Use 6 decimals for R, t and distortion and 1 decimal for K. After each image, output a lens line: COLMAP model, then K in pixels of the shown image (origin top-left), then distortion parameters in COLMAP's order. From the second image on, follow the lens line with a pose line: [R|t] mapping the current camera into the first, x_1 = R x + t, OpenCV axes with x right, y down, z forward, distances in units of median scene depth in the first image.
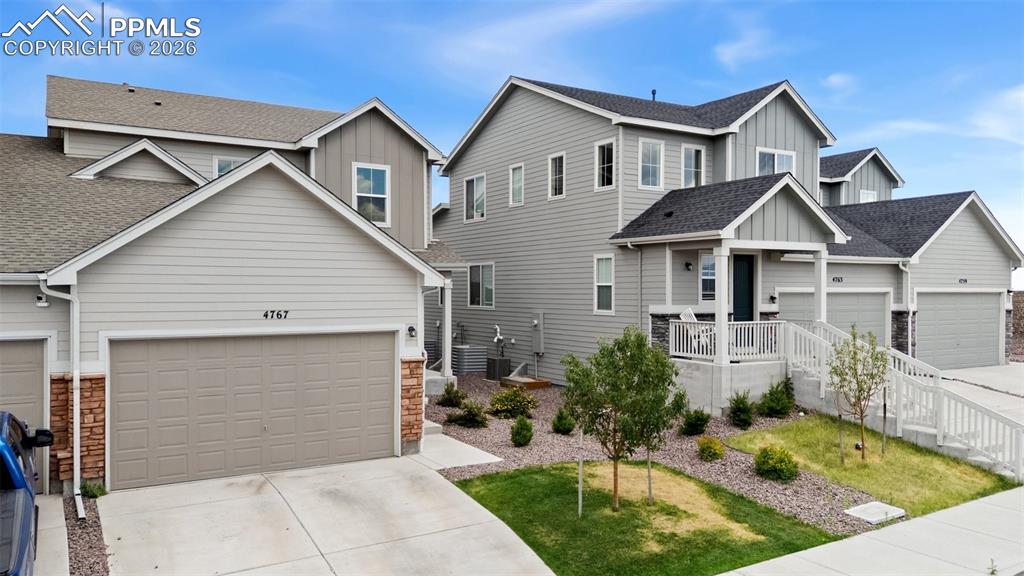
lens RADIAL K [[763.9, 0, 510.0], [0, 763.9, 297.4], [0, 0, 1]] dist [0.088931, -0.089853]
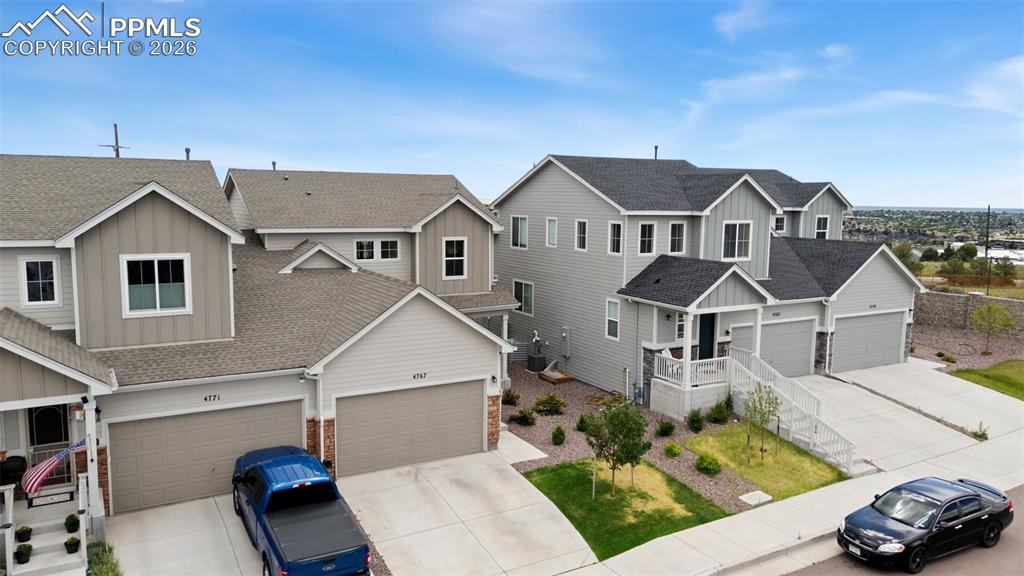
lens RADIAL K [[749.7, 0, 512.0], [0, 749.7, 288.0], [0, 0, 1]] dist [0.110924, -0.173691]
pose [[0.999752, 0.012572, -0.018373, -0.061548], [-0.010384, 0.993349, 0.114677, -0.338373], [0.019693, -0.114458, 0.993233, -0.595784]]
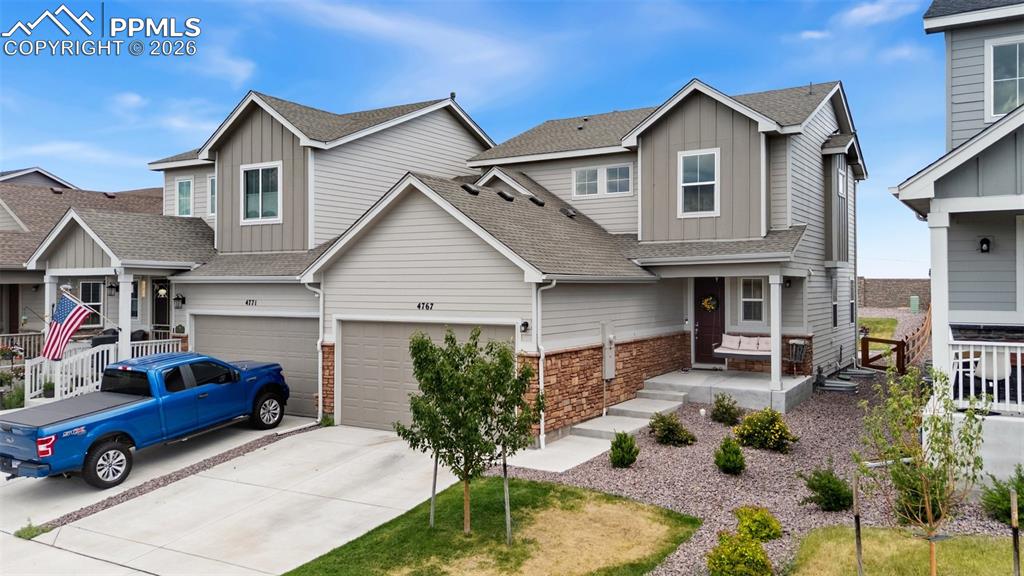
lens RADIAL K [[778.6, 0, 513.9], [0, 778.6, 277.0], [0, 0, 1]] dist [0.067005, -0.048606]
pose [[0.461317, -0.010992, -0.887167, 0.777233], [-0.007139, 0.999845, -0.016101, -0.004403], [0.887206, 0.013761, 0.461167, 0.508967]]
